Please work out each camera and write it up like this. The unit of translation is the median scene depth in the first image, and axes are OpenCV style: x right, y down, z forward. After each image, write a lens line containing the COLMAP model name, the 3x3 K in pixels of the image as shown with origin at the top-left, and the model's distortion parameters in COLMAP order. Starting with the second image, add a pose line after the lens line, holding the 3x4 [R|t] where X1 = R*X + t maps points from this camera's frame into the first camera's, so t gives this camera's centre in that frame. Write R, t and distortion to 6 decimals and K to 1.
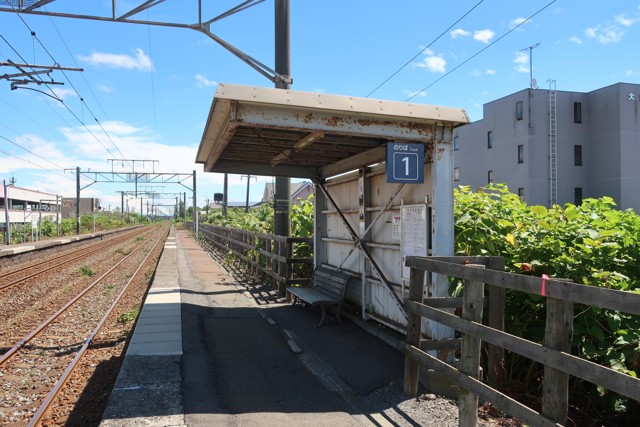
lens RADIAL K [[503.8, 0, 322.3], [0, 503.8, 215.7], [0, 0, 1]] dist [-0.003679, -0.003268]
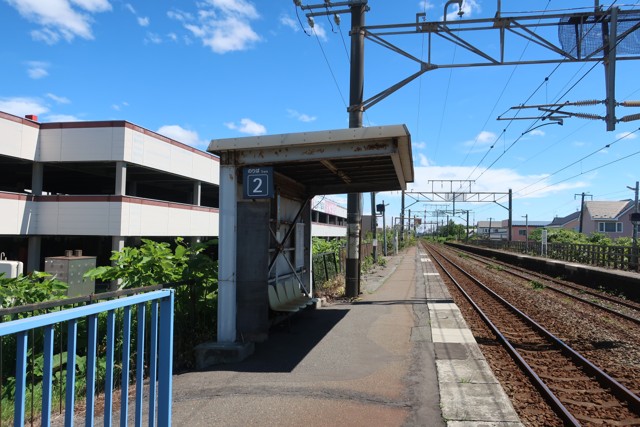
lens RADIAL K [[503.8, 0, 322.3], [0, 503.8, 215.7], [0, 0, 1]] dist [-0.003679, -0.003268]
pose [[0.889704, 0.006878, -0.456487, -0.204057], [-0.023157, 0.999279, -0.030077, 0.002533], [0.455951, 0.037331, 0.889222, -0.097388]]
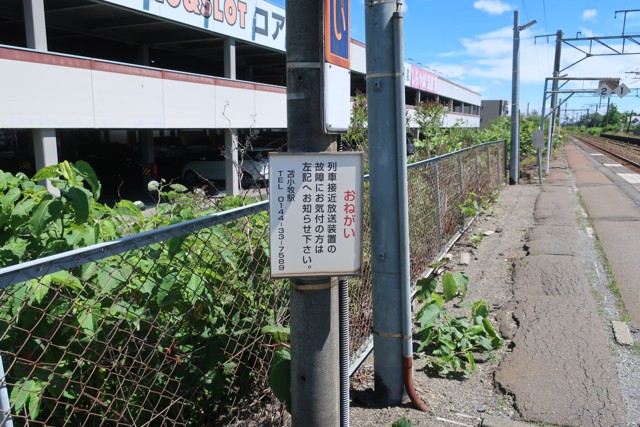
lens RADIAL K [[503.8, 0, 322.3], [0, 503.8, 215.7], [0, 0, 1]] dist [-0.003679, -0.003268]
pose [[0.755644, 0.128218, -0.642311, -0.441117], [-0.009708, 0.982737, 0.184753, 0.009737], [0.654911, -0.133372, 0.743844, 0.555995]]
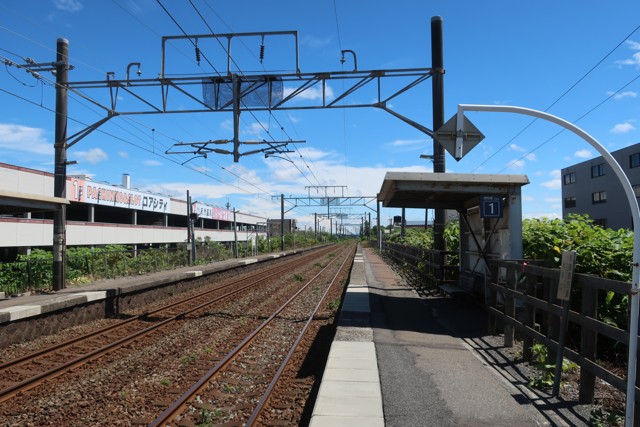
lens RADIAL K [[503.8, 0, 322.3], [0, 503.8, 215.7], [0, 0, 1]] dist [-0.003679, -0.003268]
pose [[0.935818, -0.018660, -0.351990, 0.030984], [0.005888, 0.999286, -0.037322, -0.001328], [0.352435, 0.032854, 0.935259, -0.116247]]
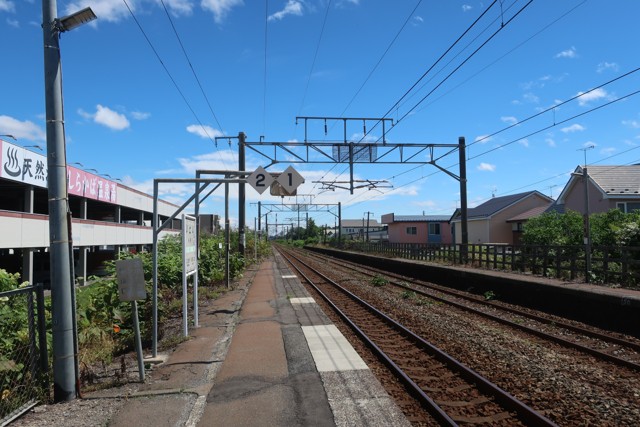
lens RADIAL K [[503.8, 0, 322.3], [0, 503.8, 215.7], [0, 0, 1]] dist [-0.003679, -0.003268]
pose [[0.983592, -0.012921, -0.179943, -0.475649], [0.005648, 0.999148, -0.040873, 0.007631], [0.180318, 0.039186, 0.982827, 0.790922]]
